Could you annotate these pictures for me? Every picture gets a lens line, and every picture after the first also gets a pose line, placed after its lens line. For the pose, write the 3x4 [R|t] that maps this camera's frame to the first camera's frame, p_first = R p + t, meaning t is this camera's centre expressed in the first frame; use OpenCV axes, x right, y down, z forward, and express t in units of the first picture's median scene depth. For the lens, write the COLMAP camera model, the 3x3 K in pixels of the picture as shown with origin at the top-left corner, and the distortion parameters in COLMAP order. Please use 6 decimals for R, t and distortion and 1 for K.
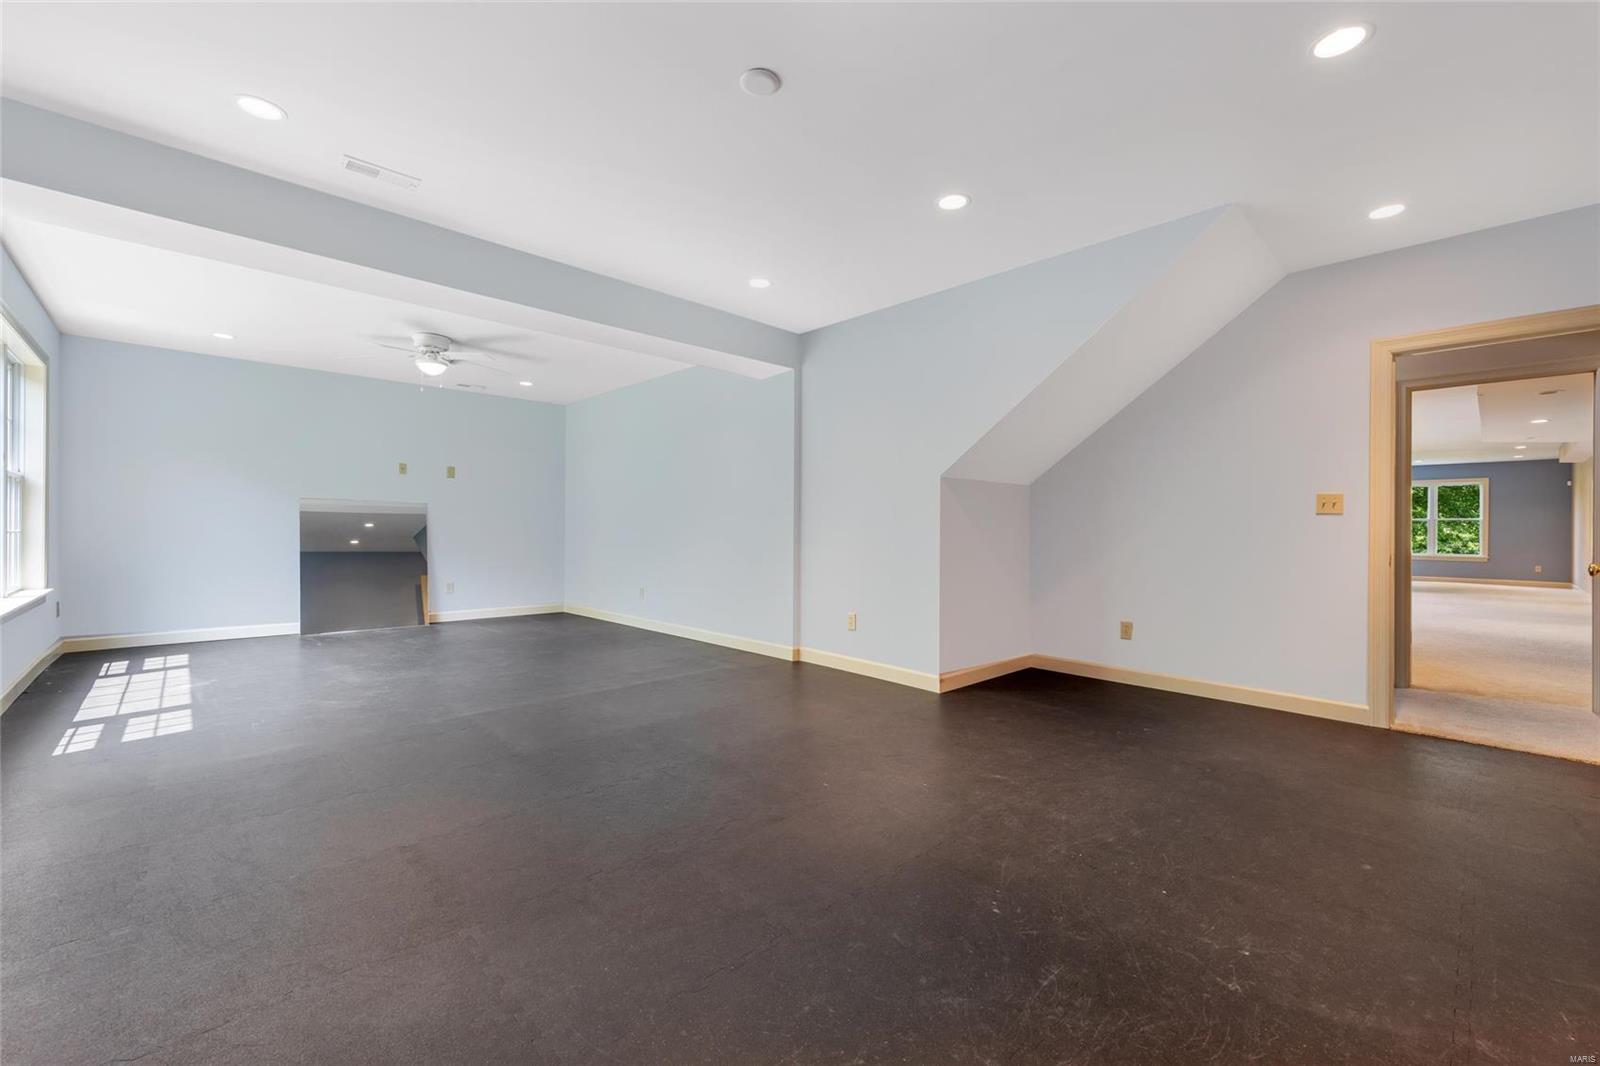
lens RADIAL K [[661.1, 0, 798.3], [0, 661.1, 530.1], [0, 0, 1]] dist [-0.000935, -0.000076]
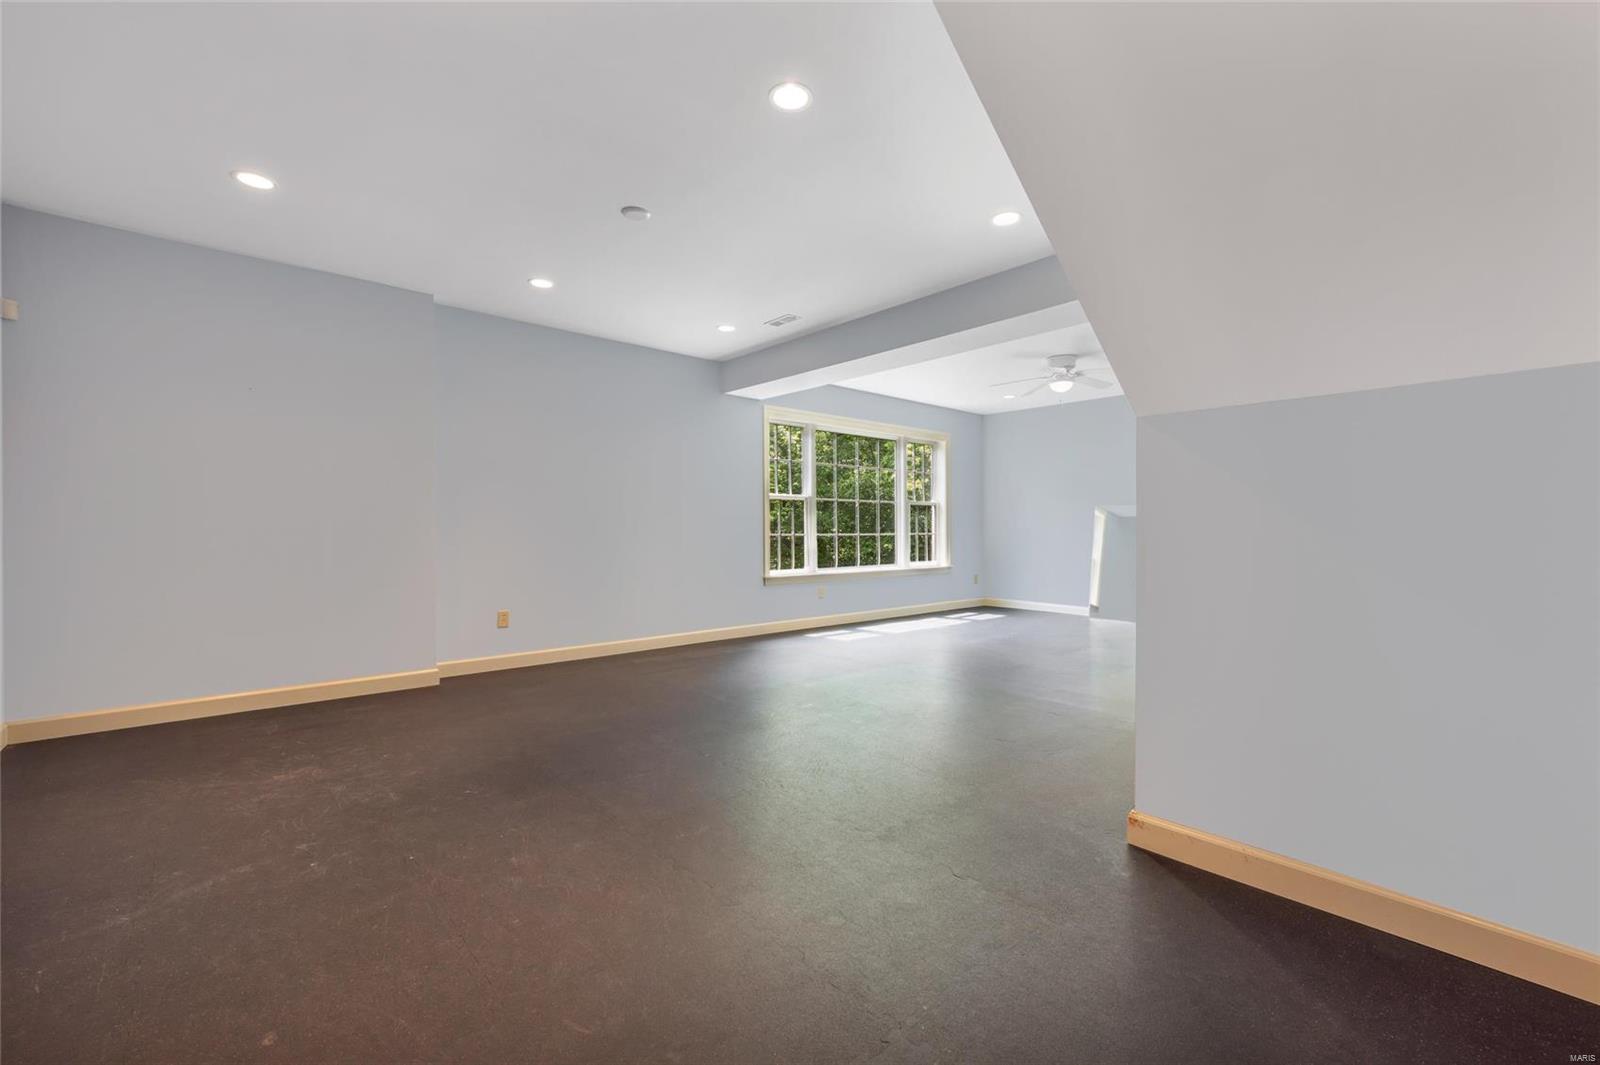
lens RADIAL K [[661.1, 0, 798.2], [0, 661.1, 536.4], [0, 0, 1]] dist [-0.000935, -0.000076]
pose [[-0.040005, -0.002584, -0.999196, 1.745675], [0.001819, 0.999995, -0.002659, 0.029137], [0.999198, -0.001924, -0.040001, 1.818495]]
